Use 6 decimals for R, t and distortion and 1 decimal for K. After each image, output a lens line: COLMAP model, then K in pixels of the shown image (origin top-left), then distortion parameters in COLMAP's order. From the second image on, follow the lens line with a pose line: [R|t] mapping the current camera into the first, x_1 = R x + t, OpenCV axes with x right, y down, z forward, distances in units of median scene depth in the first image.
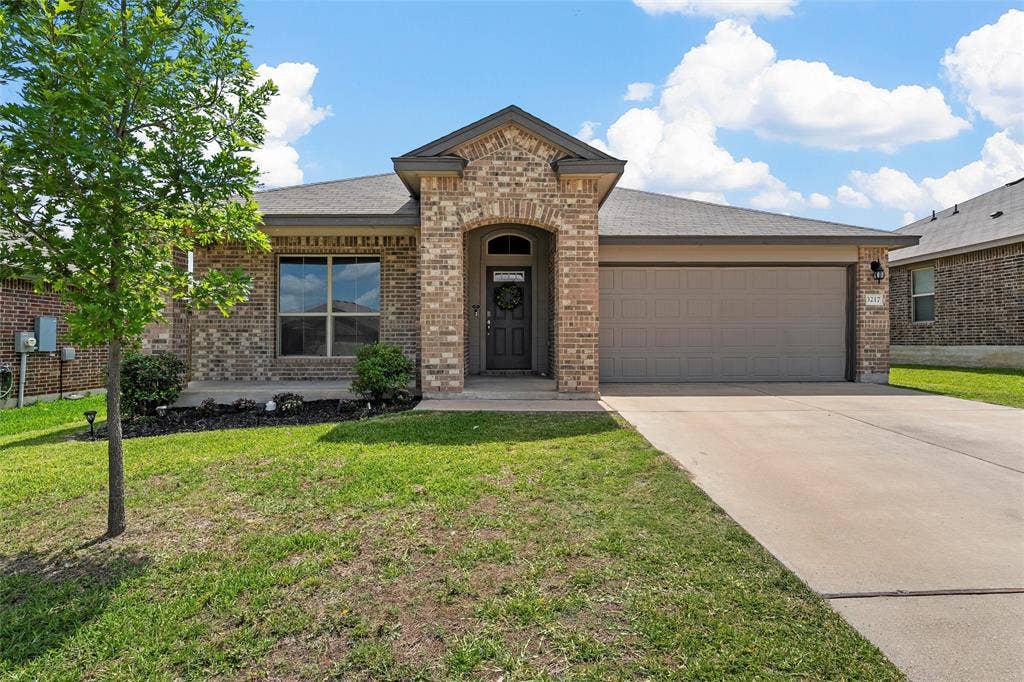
lens RADIAL K [[409.9, 0, 512.0], [0, 409.9, 341.0], [0, 0, 1]] dist [-0.002750, -0.000357]
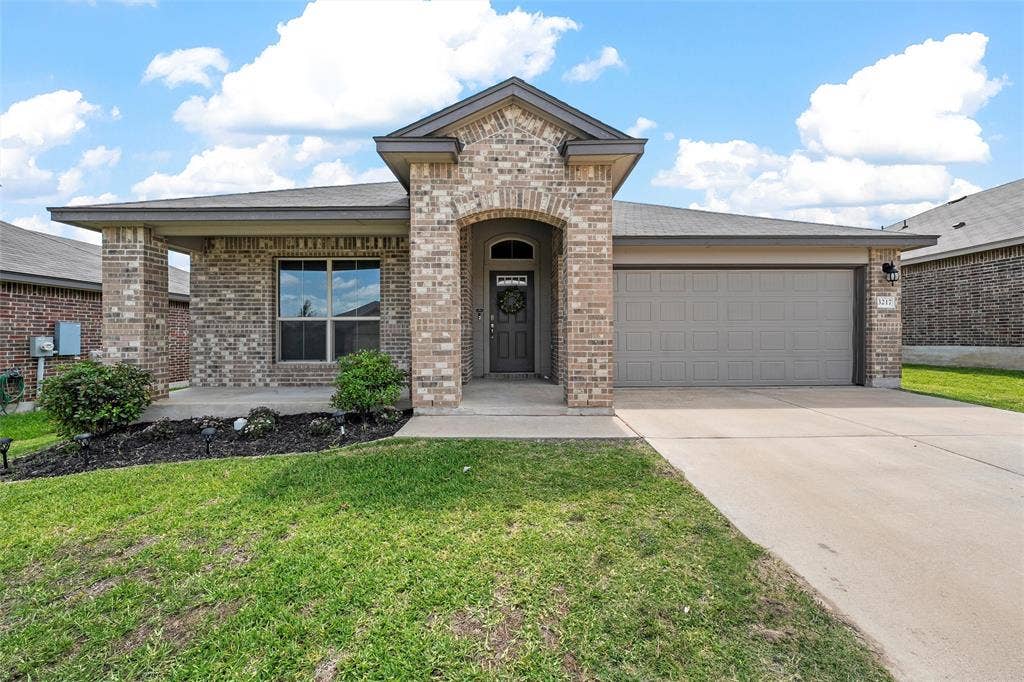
lens RADIAL K [[409.9, 0, 512.0], [0, 409.9, 341.0], [0, 0, 1]] dist [-0.002750, -0.000357]
pose [[0.999969, -0.002626, -0.007392, 0.001392], [0.002556, 0.999952, -0.009444, -0.008805], [0.007417, 0.009425, 0.999928, 0.117815]]
